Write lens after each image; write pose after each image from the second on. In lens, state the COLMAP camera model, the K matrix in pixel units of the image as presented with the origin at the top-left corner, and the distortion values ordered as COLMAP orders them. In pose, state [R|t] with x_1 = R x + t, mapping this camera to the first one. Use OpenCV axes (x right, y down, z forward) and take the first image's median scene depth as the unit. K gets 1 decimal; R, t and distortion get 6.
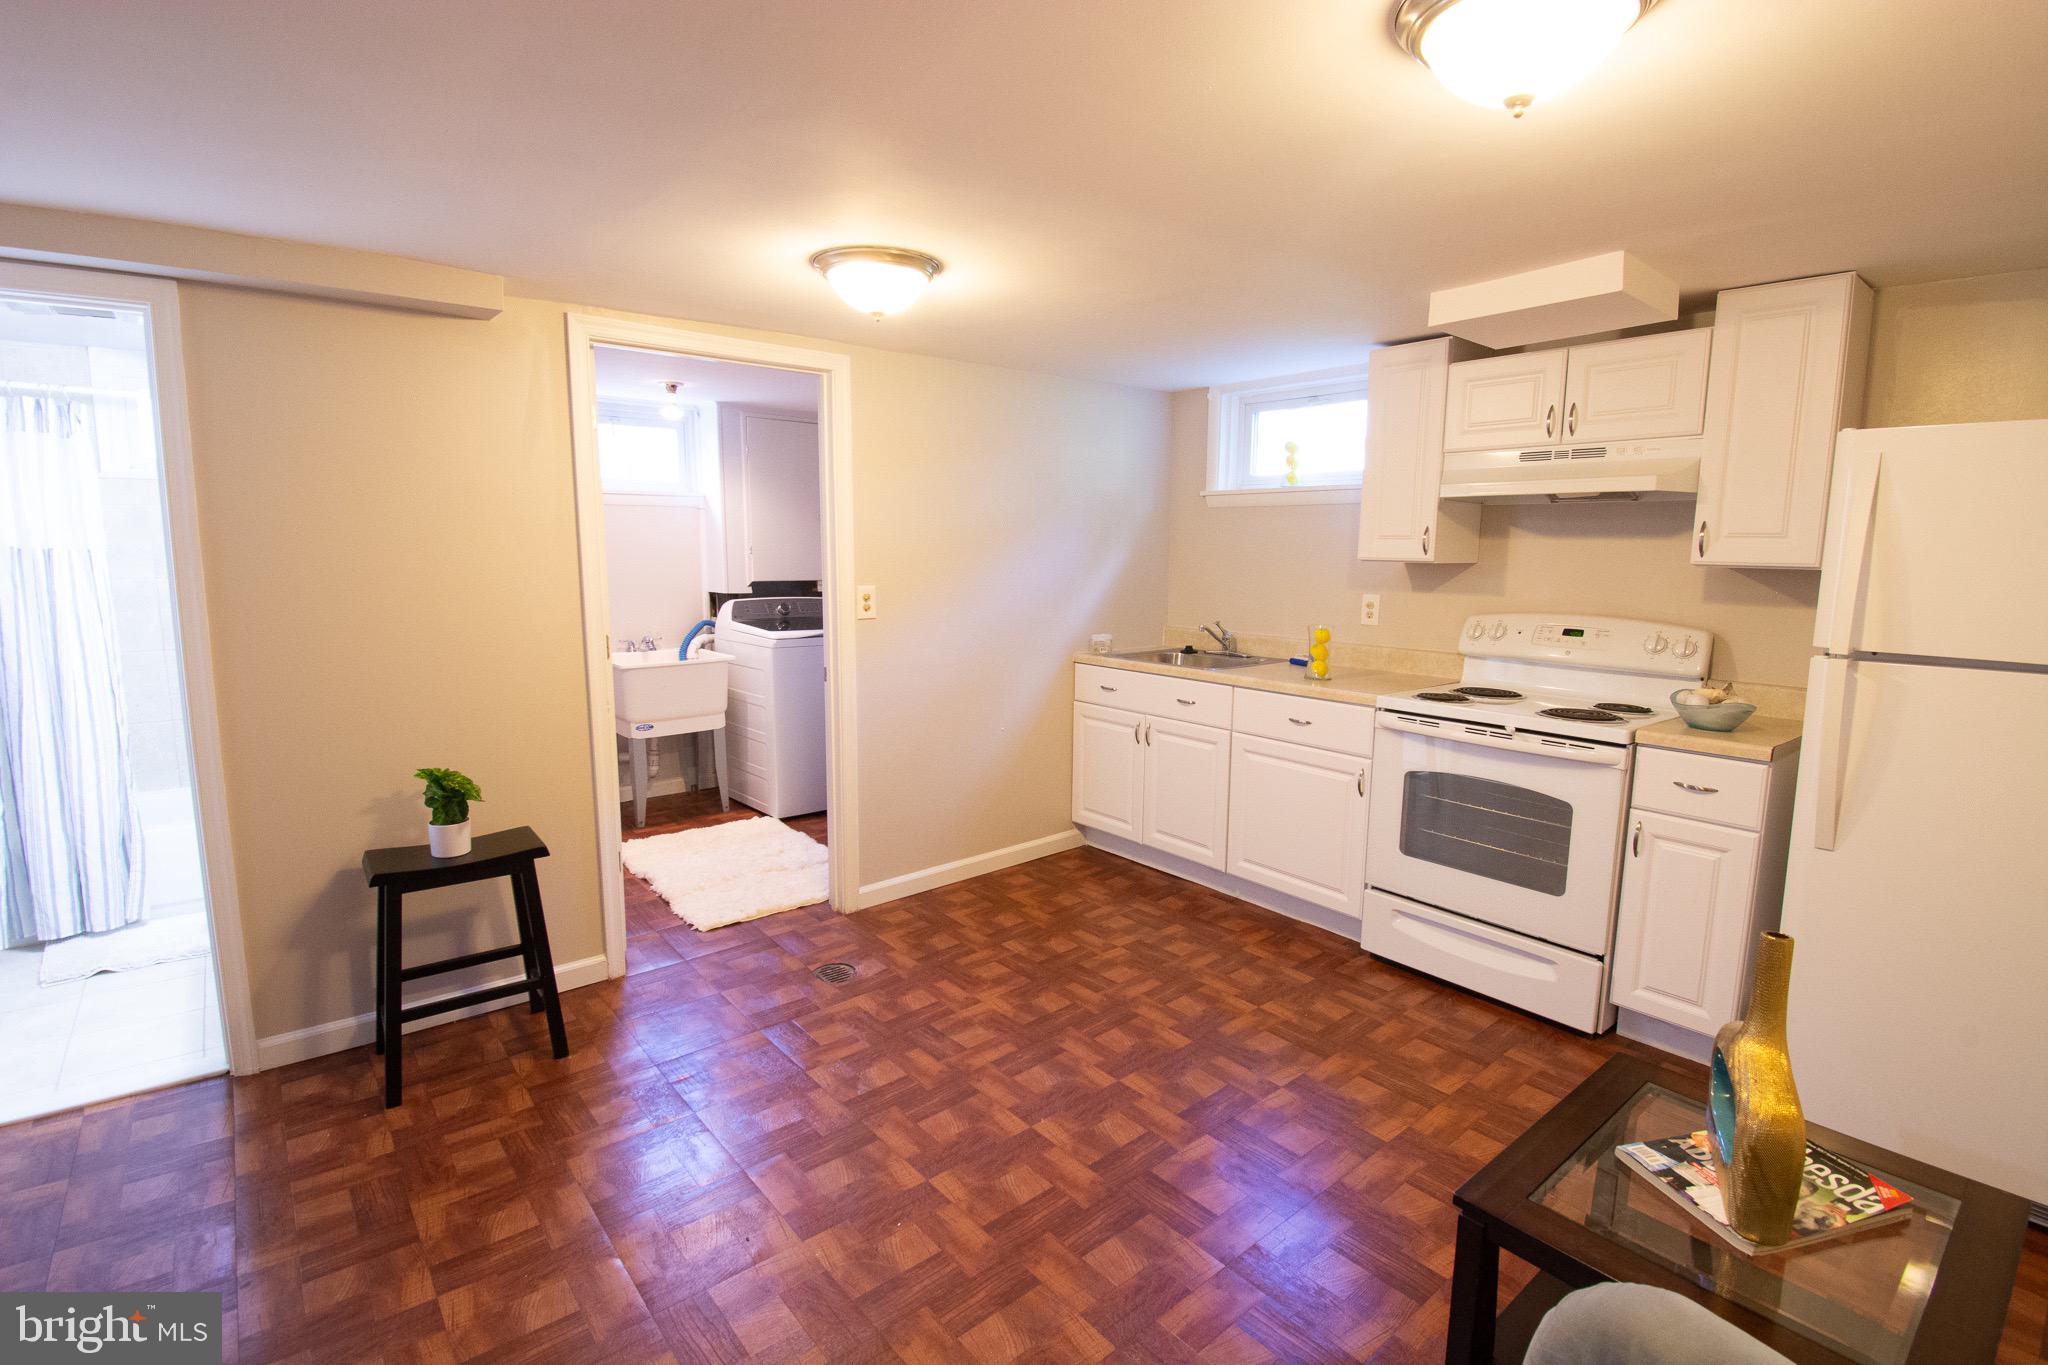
lens RADIAL K [[965.0, 0, 1041.8], [0, 965.0, 679.0], [0, 0, 1]] dist [0.034410, -0.035266]
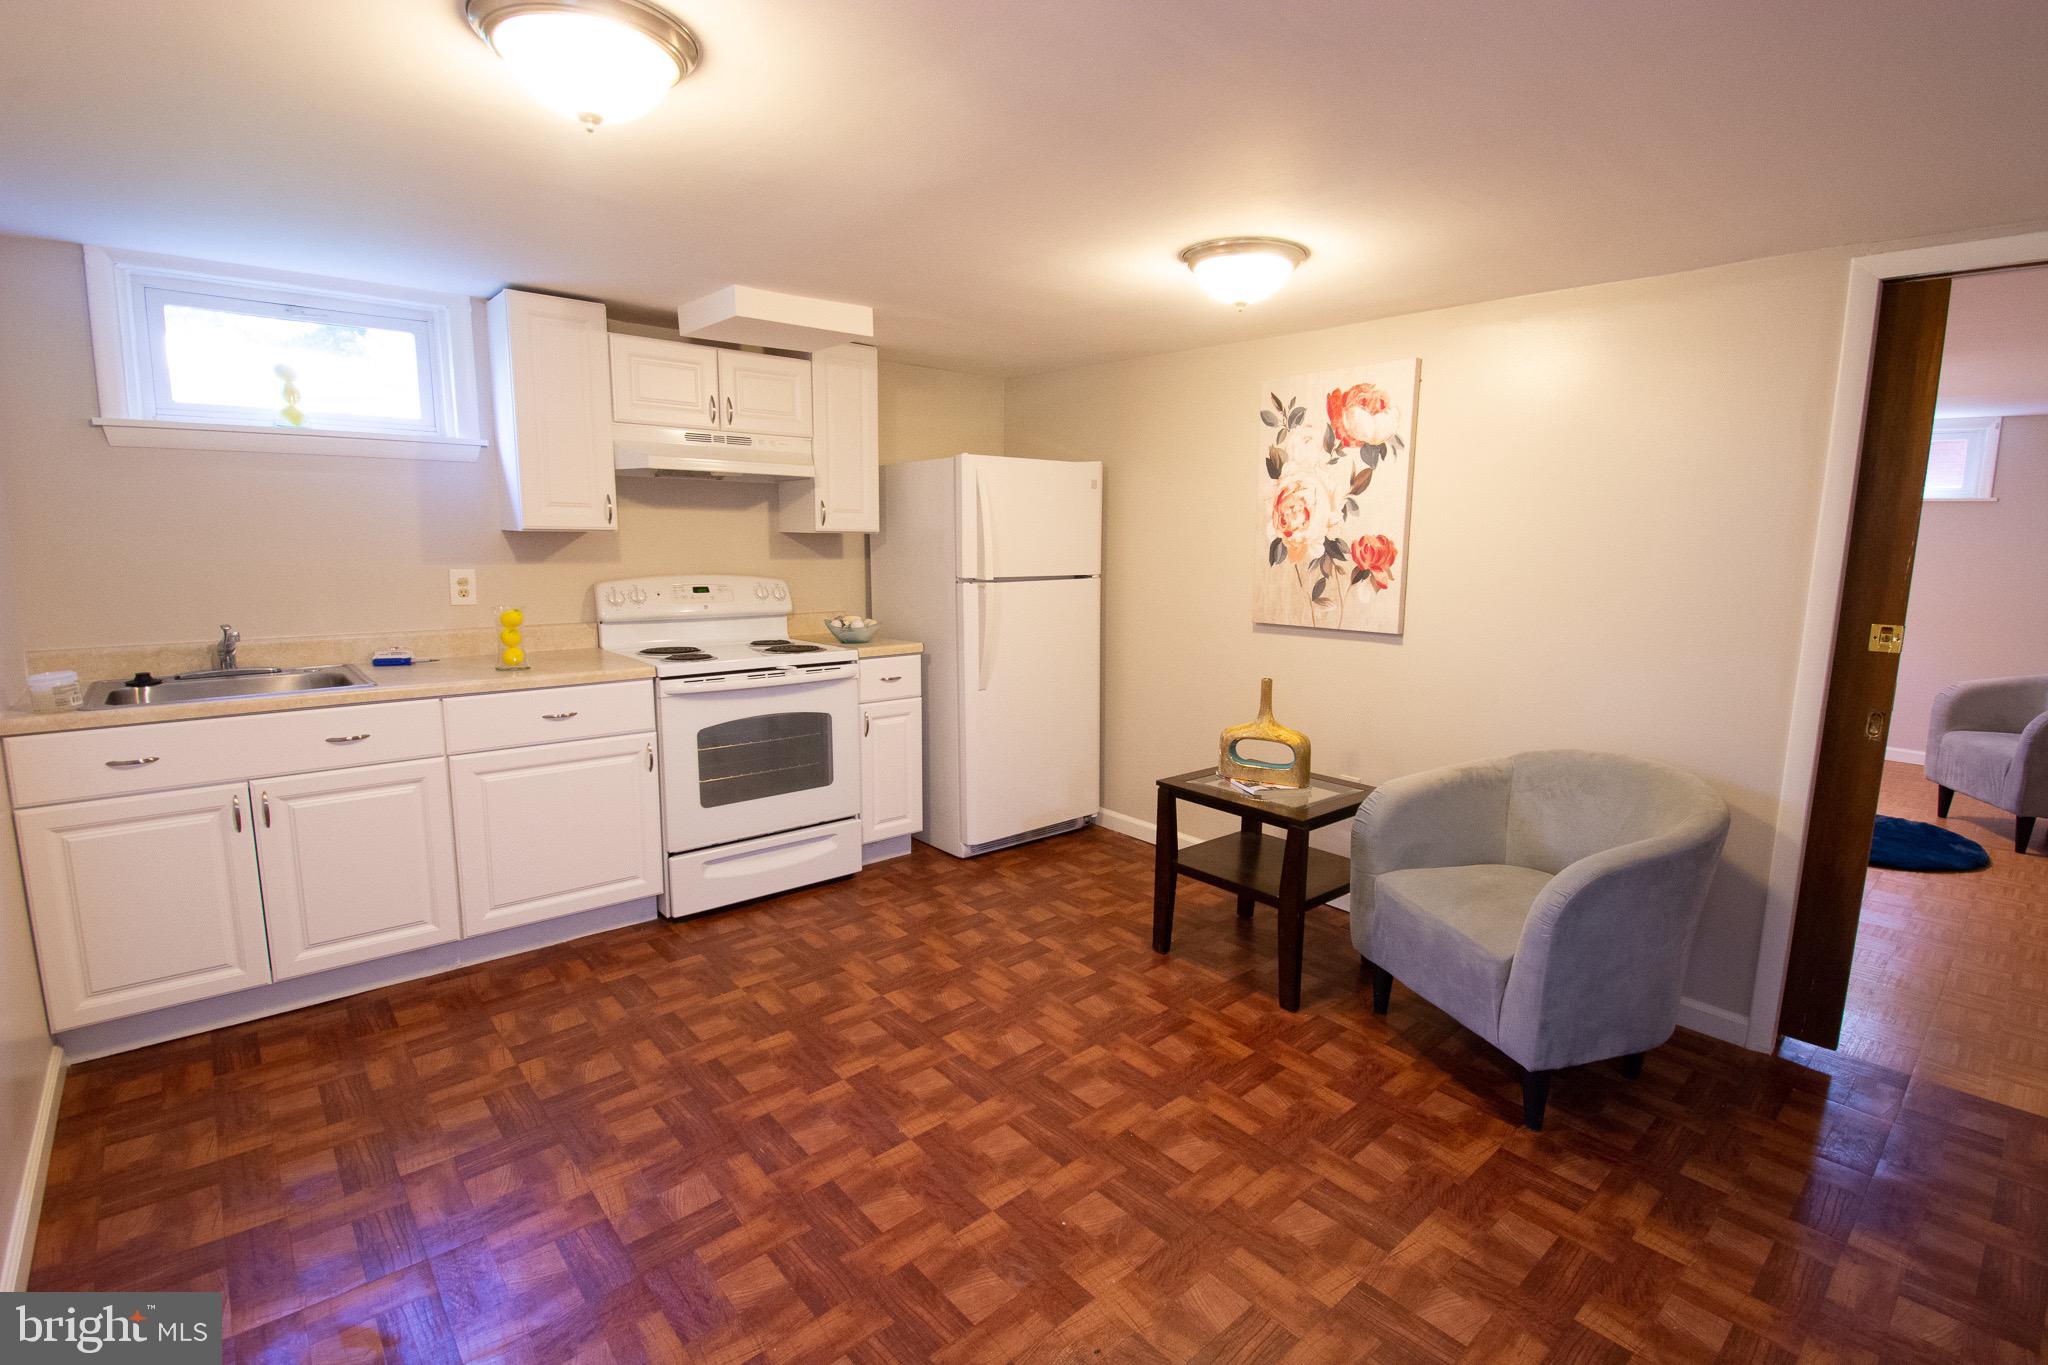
lens RADIAL K [[965.0, 0, 1041.8], [0, 965.0, 679.0], [0, 0, 1]] dist [0.034410, -0.035266]
pose [[-0.033510, -0.162870, 0.986078, -0.694412], [0.123996, 0.978332, 0.165804, -0.091586], [-0.991717, 0.127825, -0.012588, 0.661993]]
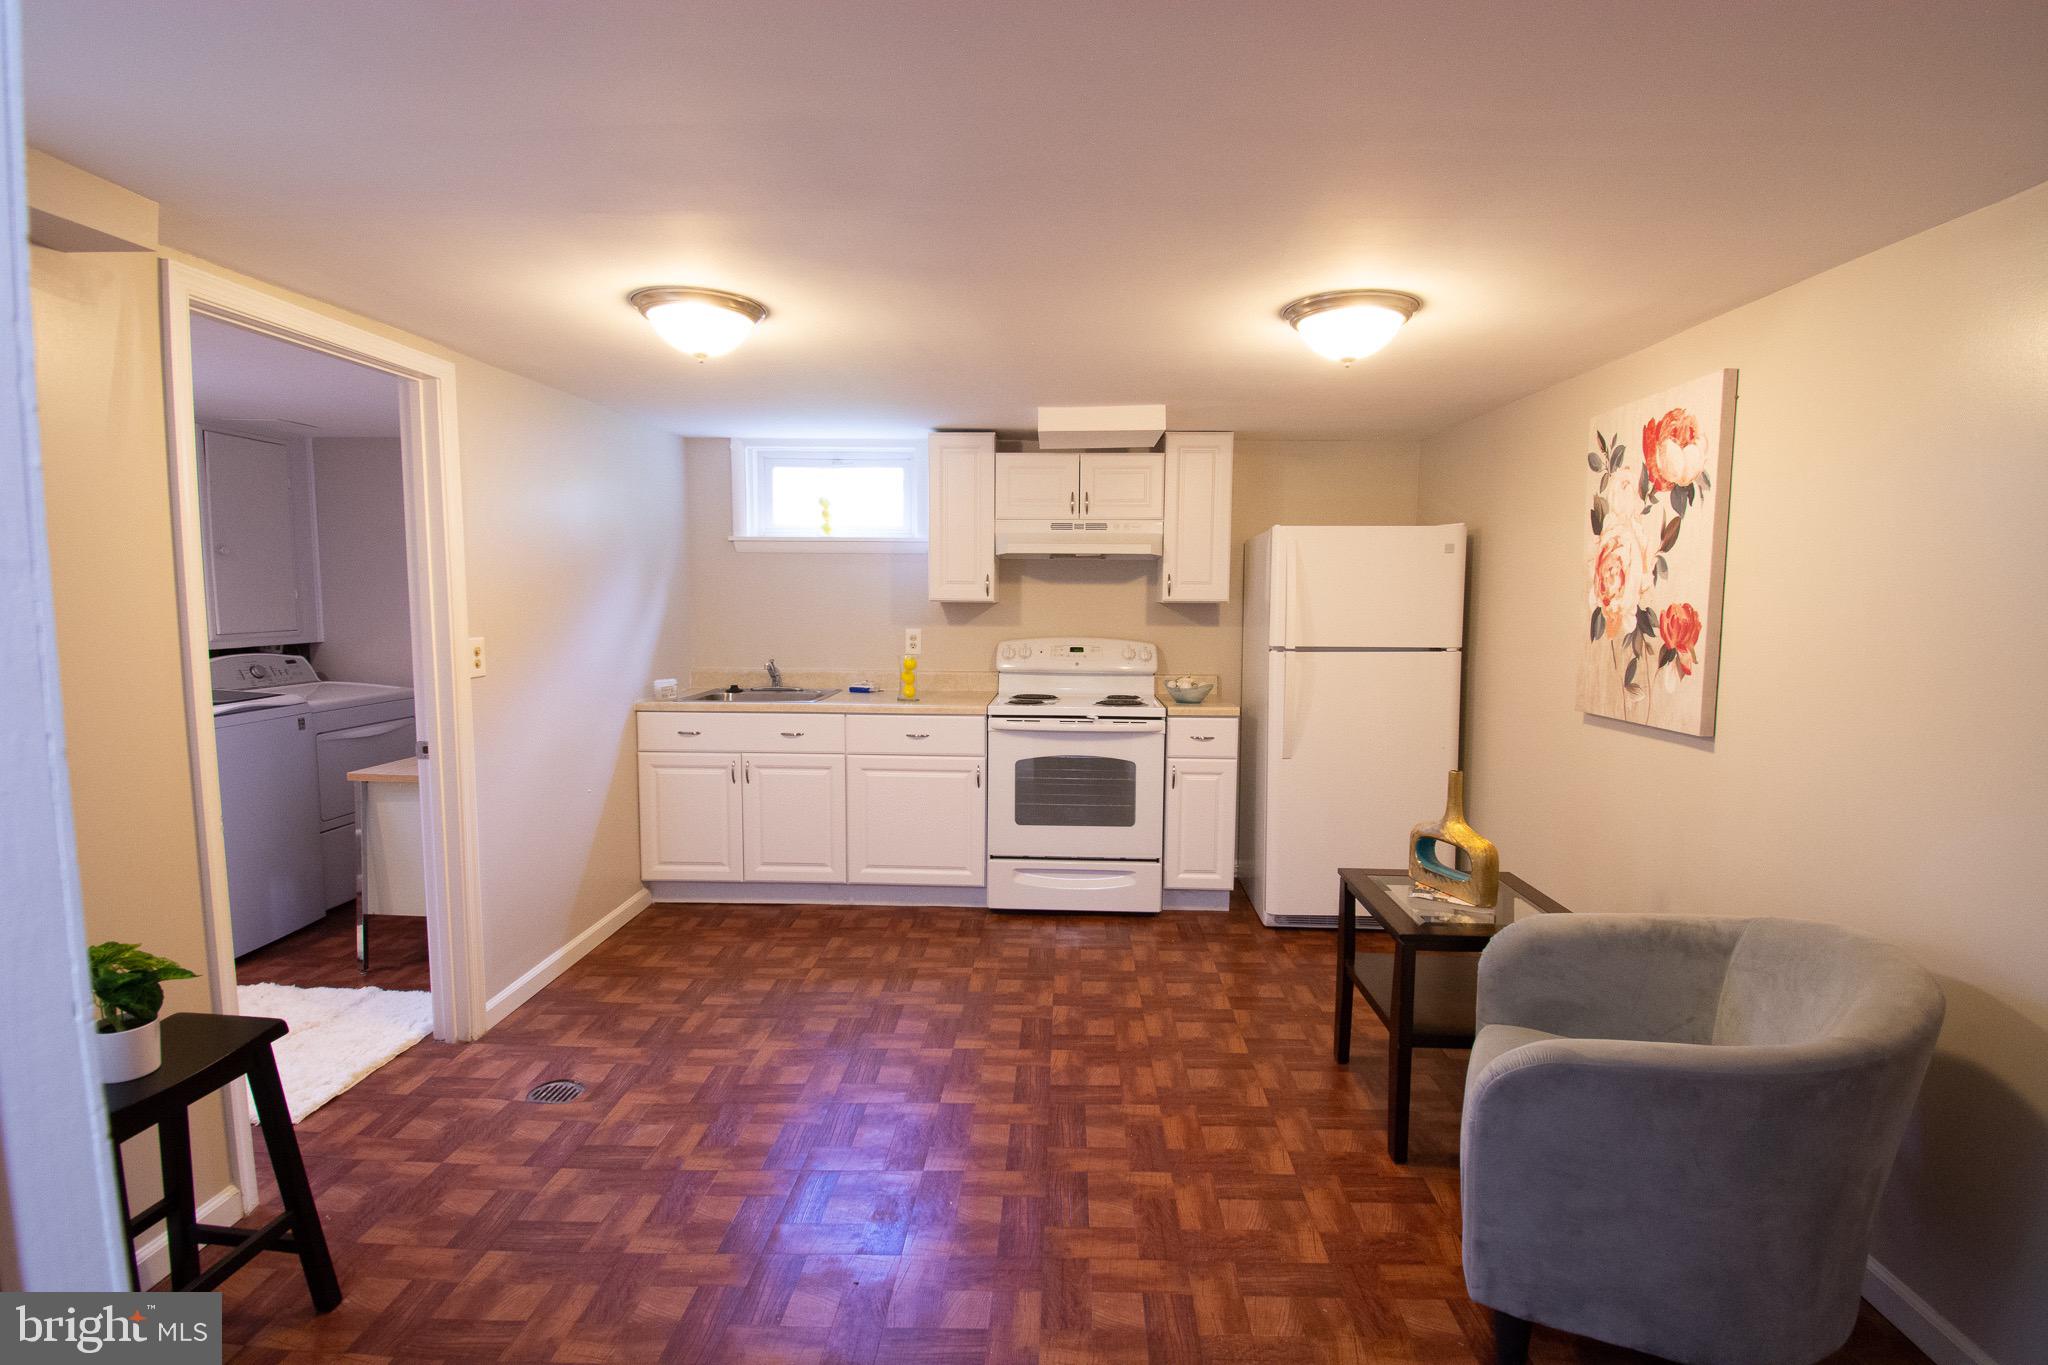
lens RADIAL K [[965.0, 0, 1041.8], [0, 965.0, 679.0], [0, 0, 1]] dist [0.034410, -0.035266]
pose [[0.665637, -0.072187, 0.742776, -0.585266], [0.103206, 0.994651, 0.004178, -0.017068], [-0.739105, 0.073877, 0.669527, 0.096748]]
